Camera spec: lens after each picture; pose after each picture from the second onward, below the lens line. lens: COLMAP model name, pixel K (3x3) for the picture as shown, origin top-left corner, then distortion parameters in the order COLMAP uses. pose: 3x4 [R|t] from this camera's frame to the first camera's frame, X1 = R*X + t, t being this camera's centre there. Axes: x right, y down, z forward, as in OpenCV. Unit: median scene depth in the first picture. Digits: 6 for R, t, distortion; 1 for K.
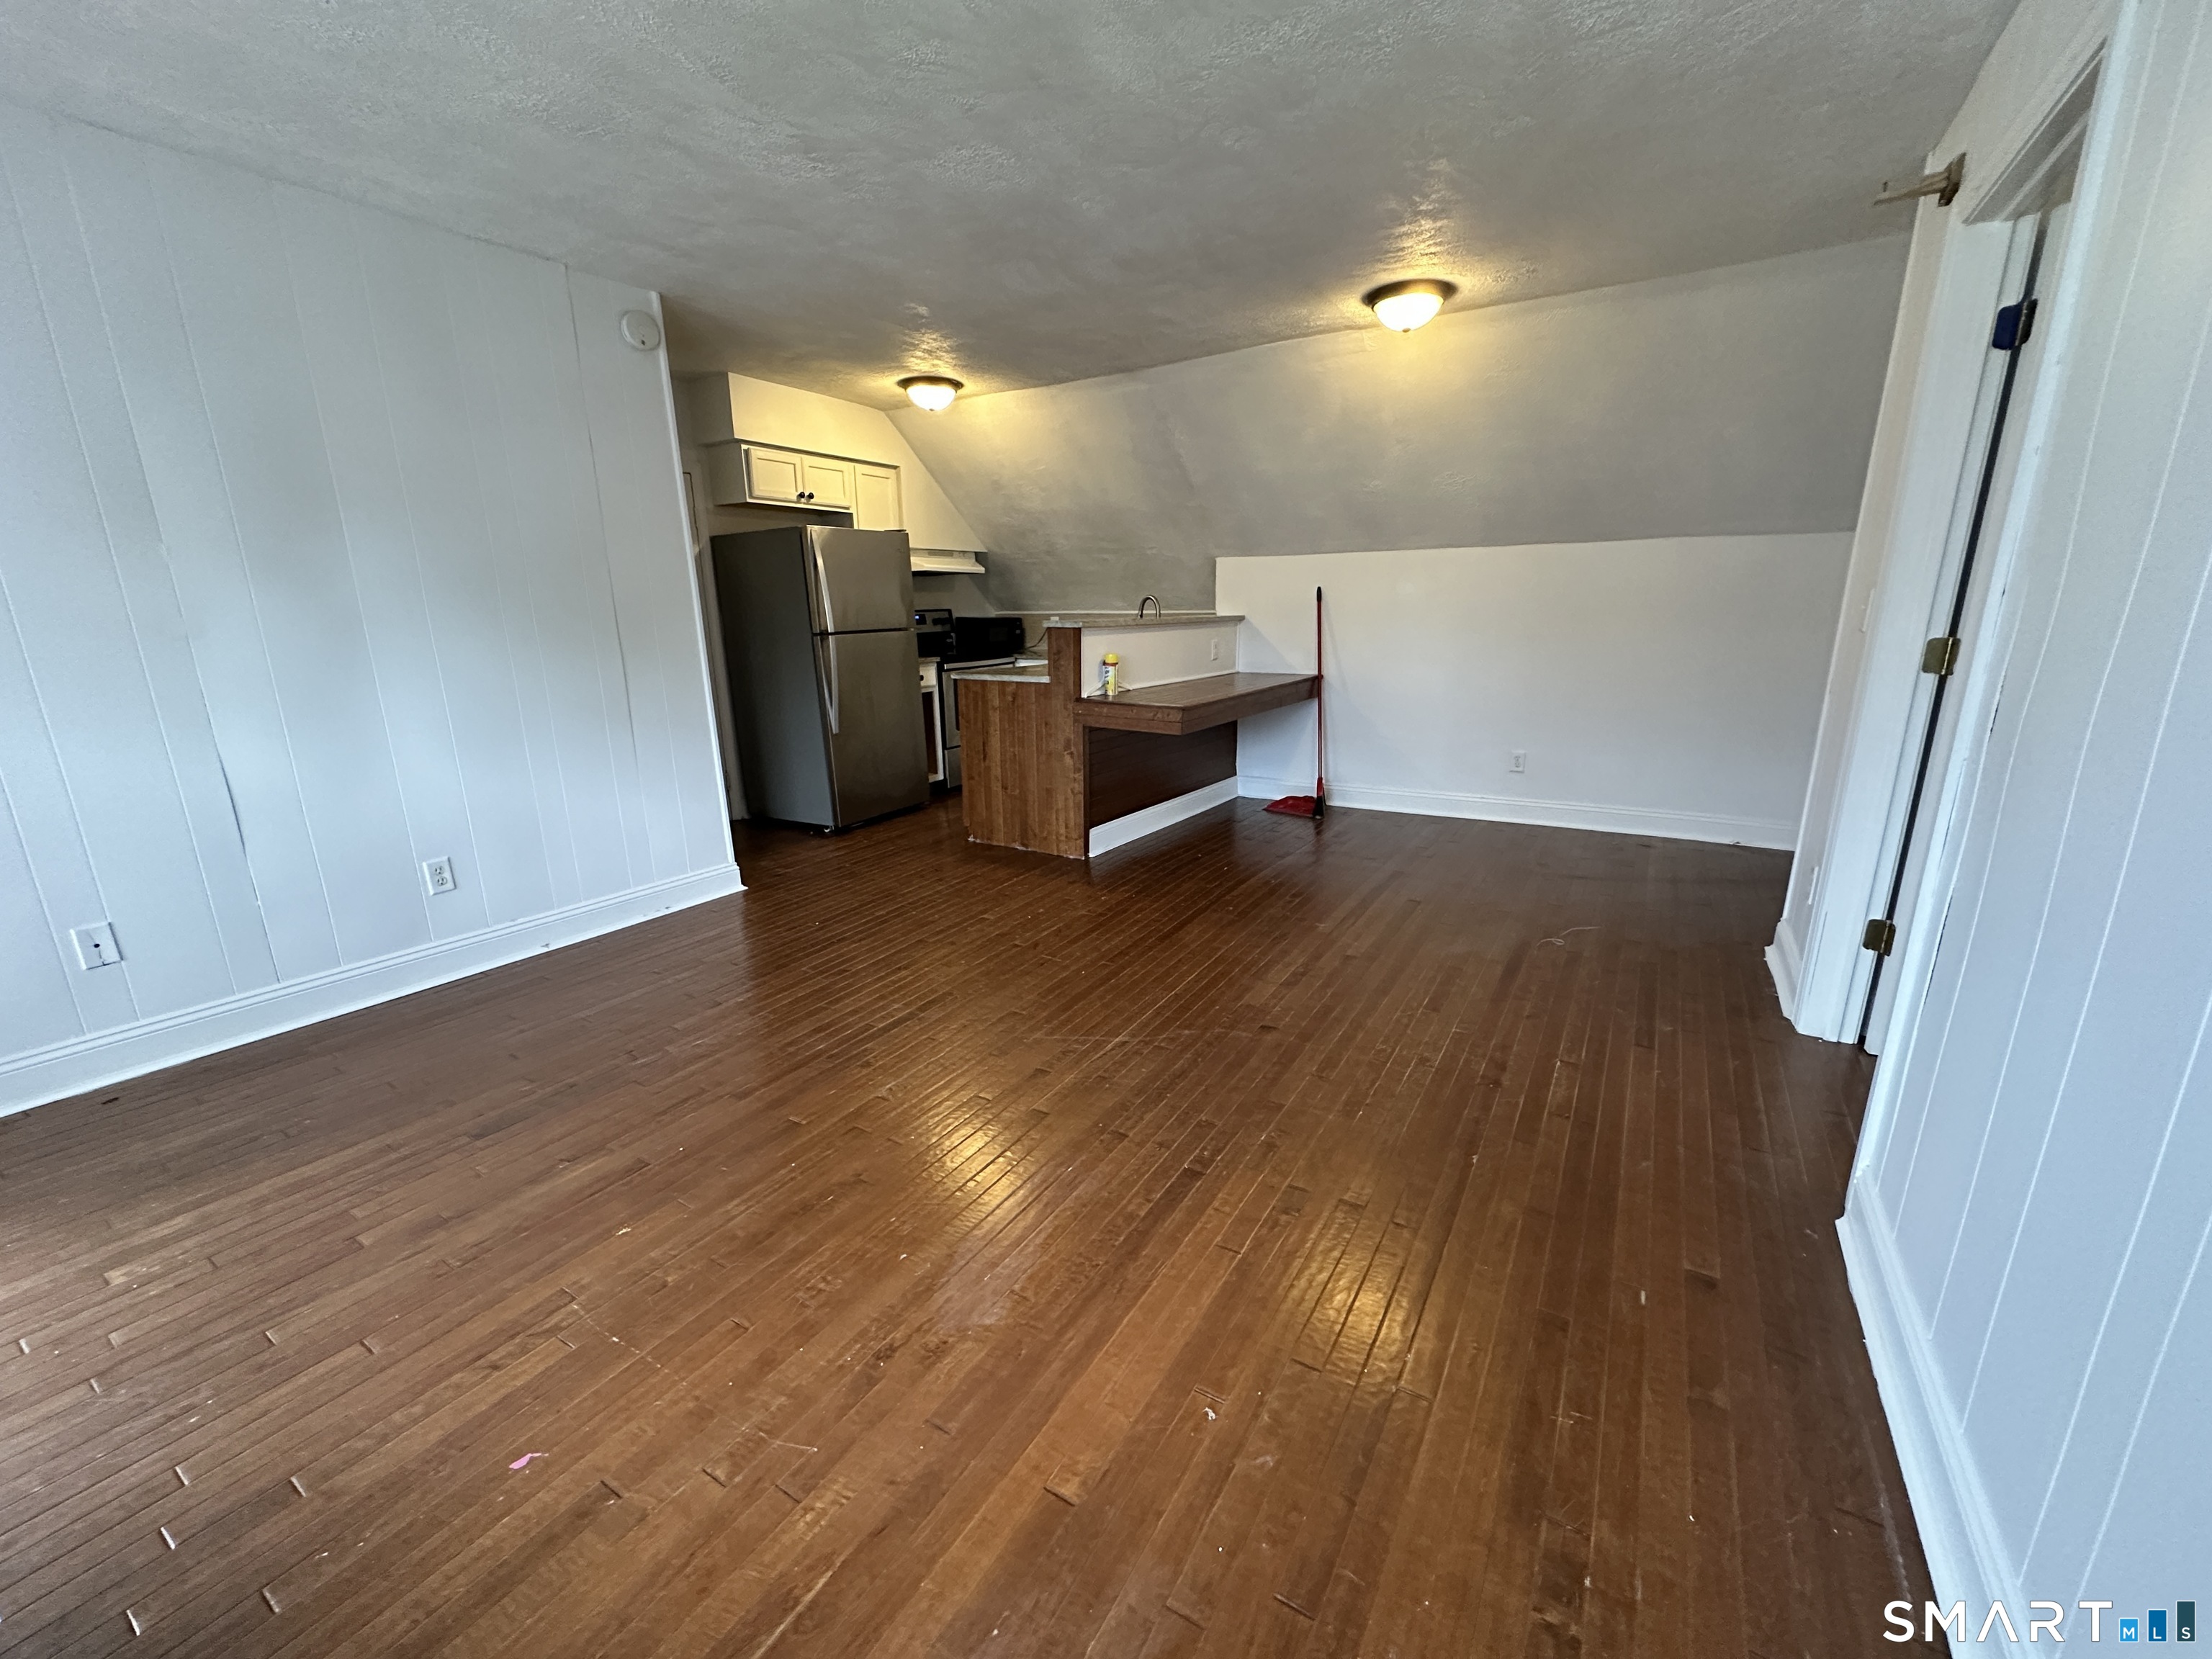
lens RADIAL K [[878.4, 0, 1097.7], [0, 878.4, 833.9], [0, 0, 1]] dist [-0.002946, 0.000807]
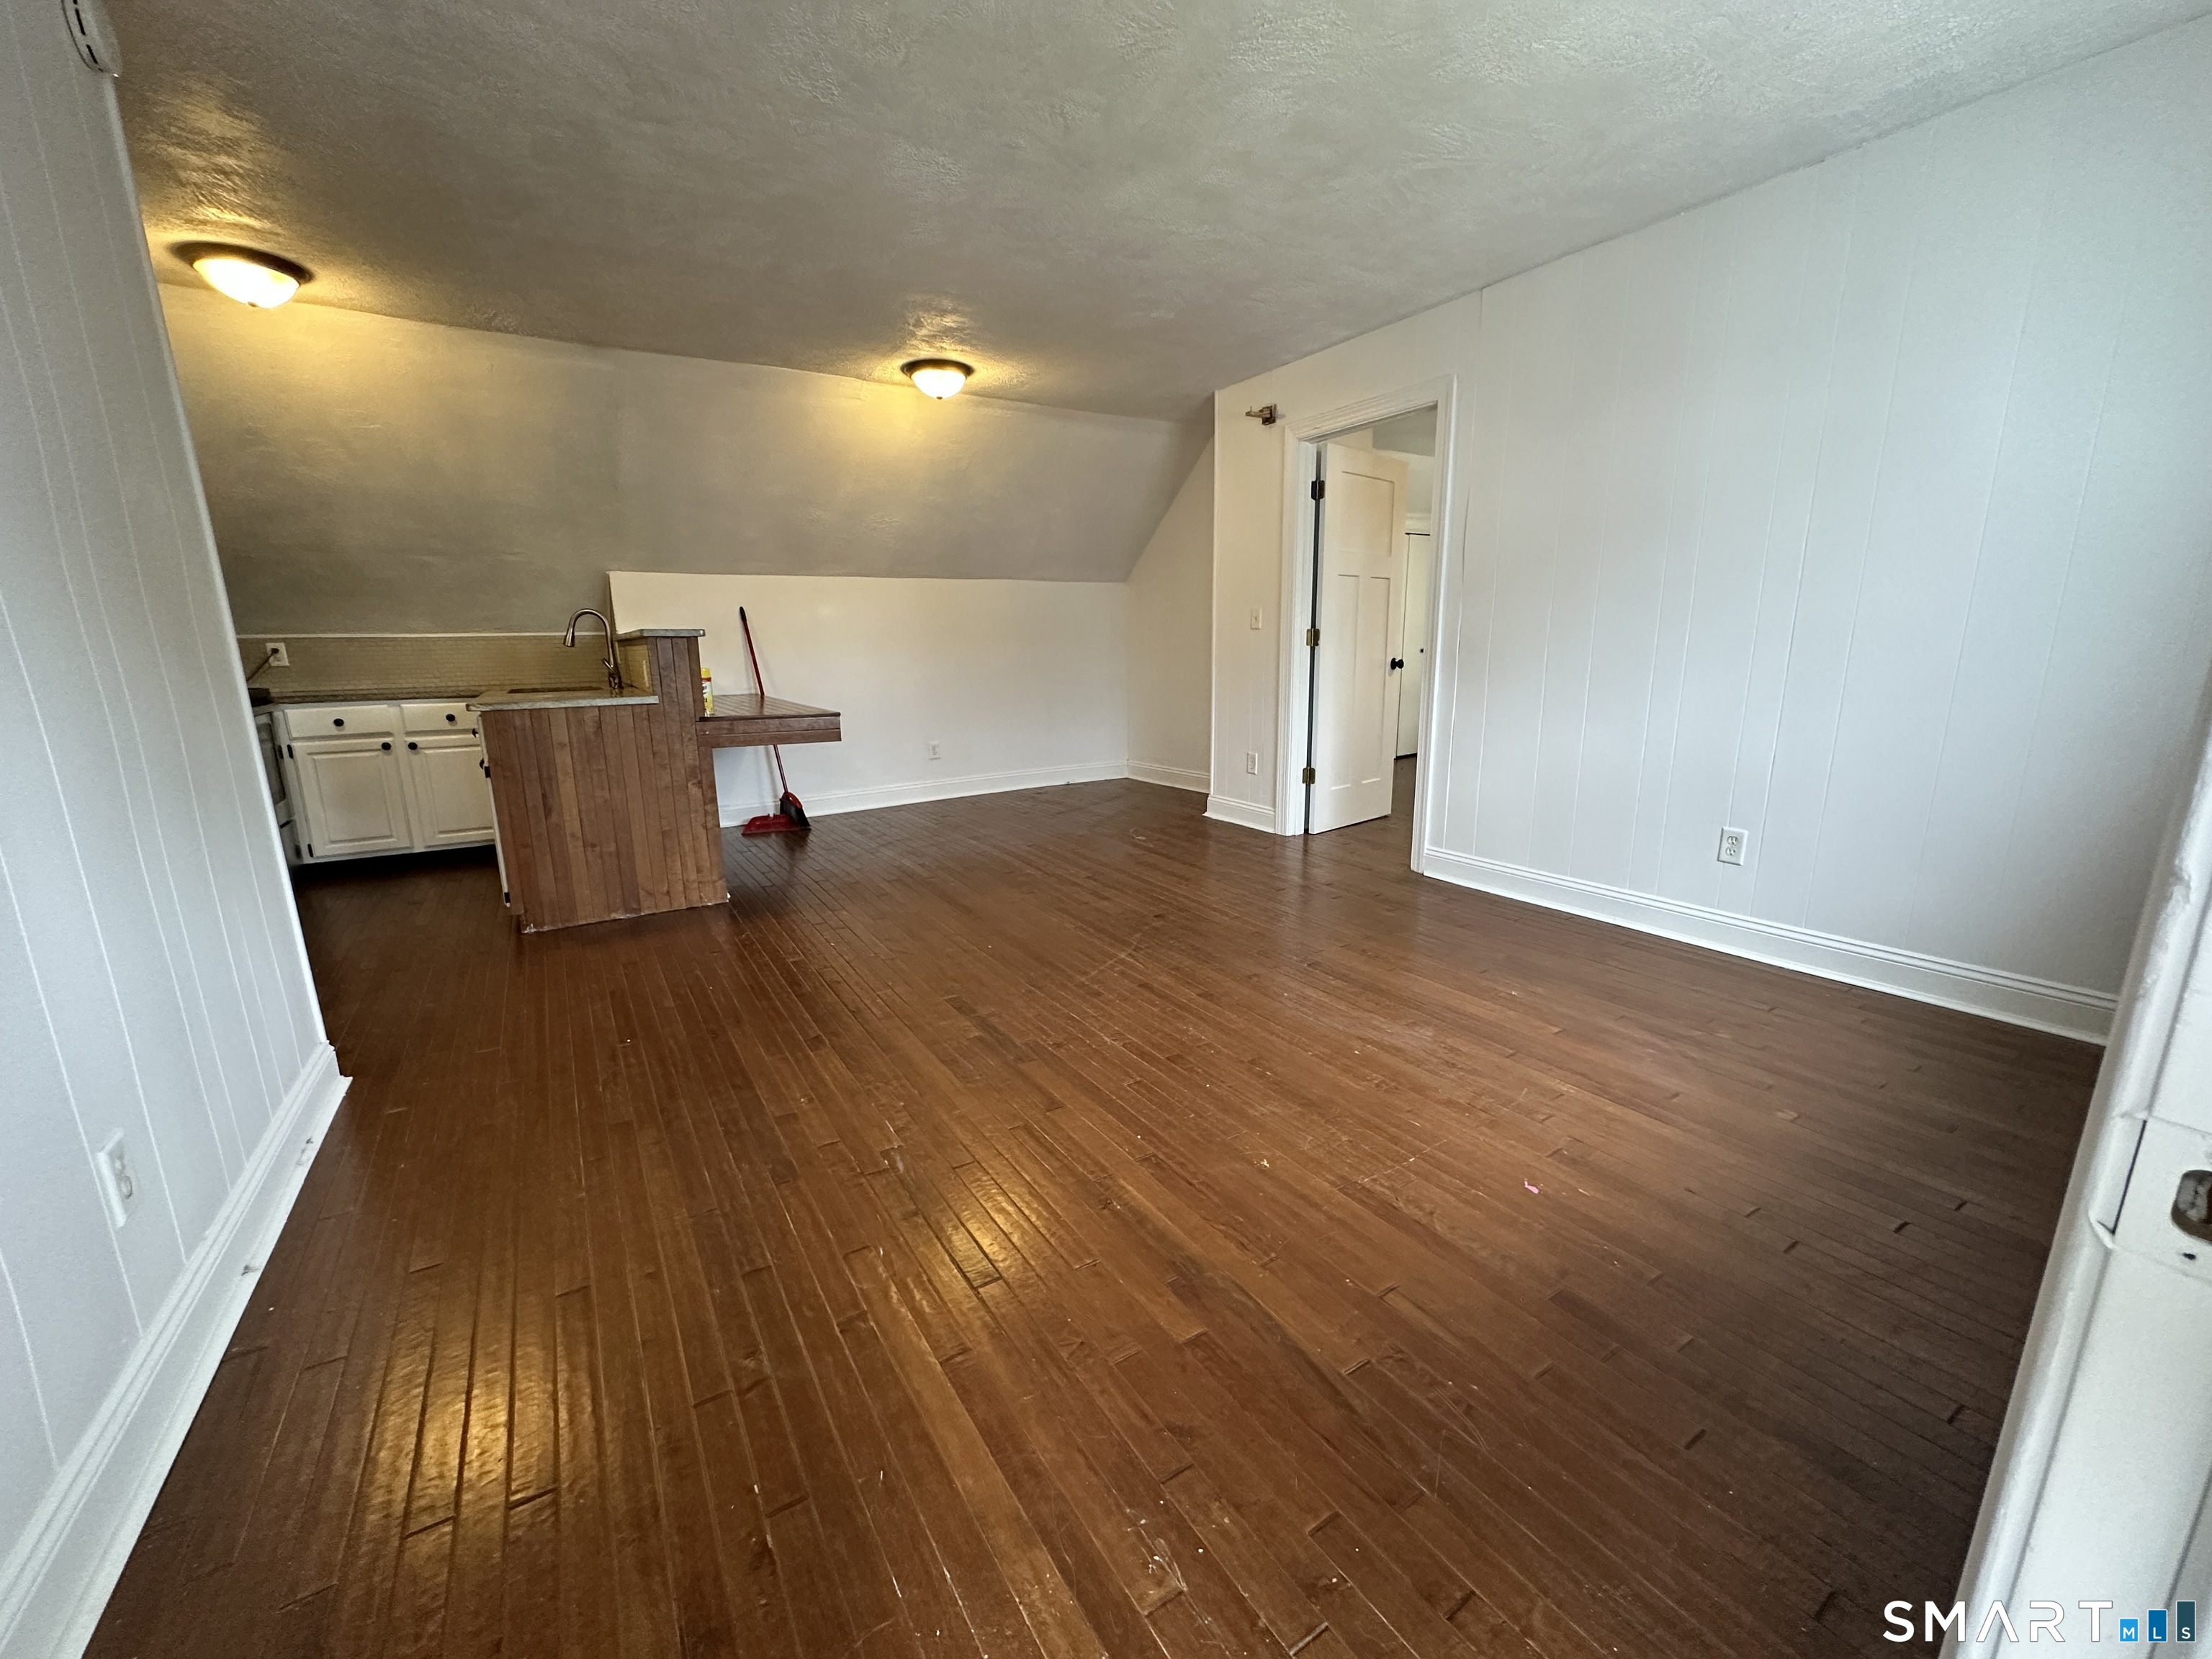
lens RADIAL K [[878.4, 0, 1103.4], [0, 878.4, 838.6], [0, 0, 1]] dist [-0.002946, 0.000807]
pose [[0.430043, -0.192462, 0.882055, -0.722215], [0.238067, 0.966607, 0.094843, -0.029951], [-0.870854, 0.169202, 0.461501, 0.308287]]
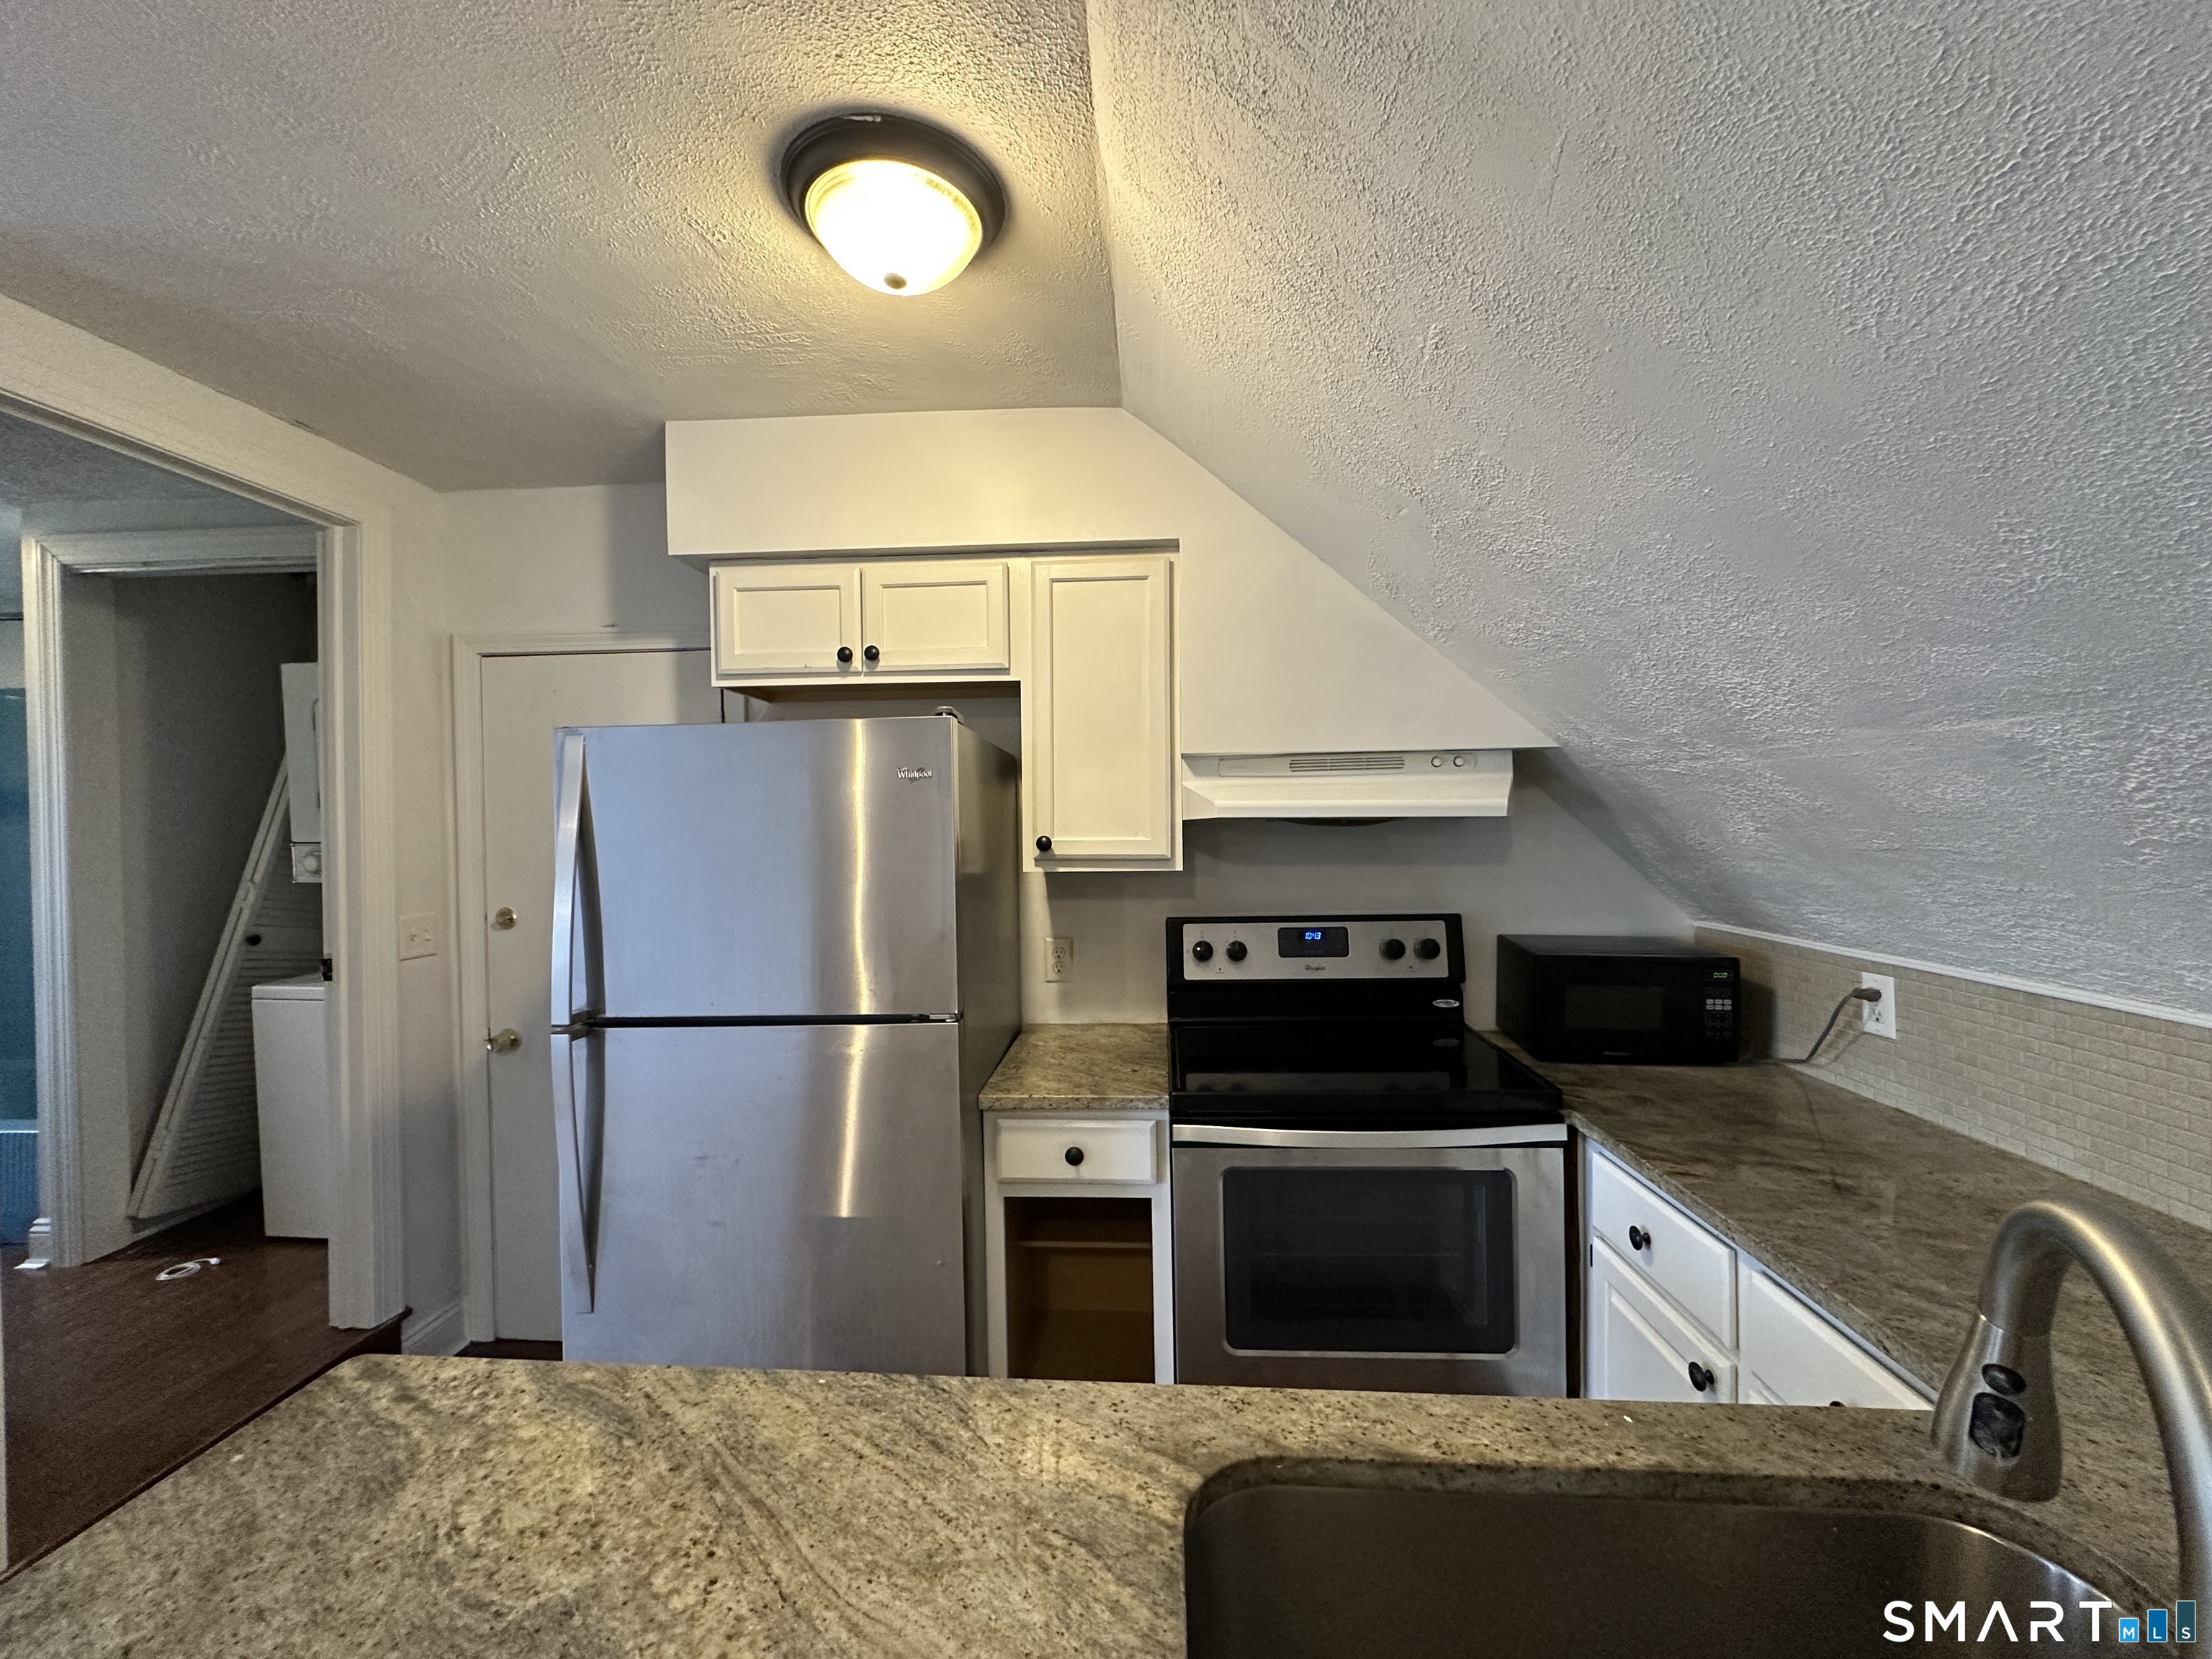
lens RADIAL K [[878.4, 0, 1102.7], [0, 878.4, 824.1], [0, 0, 1]] dist [-0.002946, 0.000807]
pose [[0.482251, 0.008452, -0.875992, 0.112892], [-0.214842, 0.970557, -0.108910, -0.390492], [0.849280, 0.240722, 0.469868, 1.249246]]
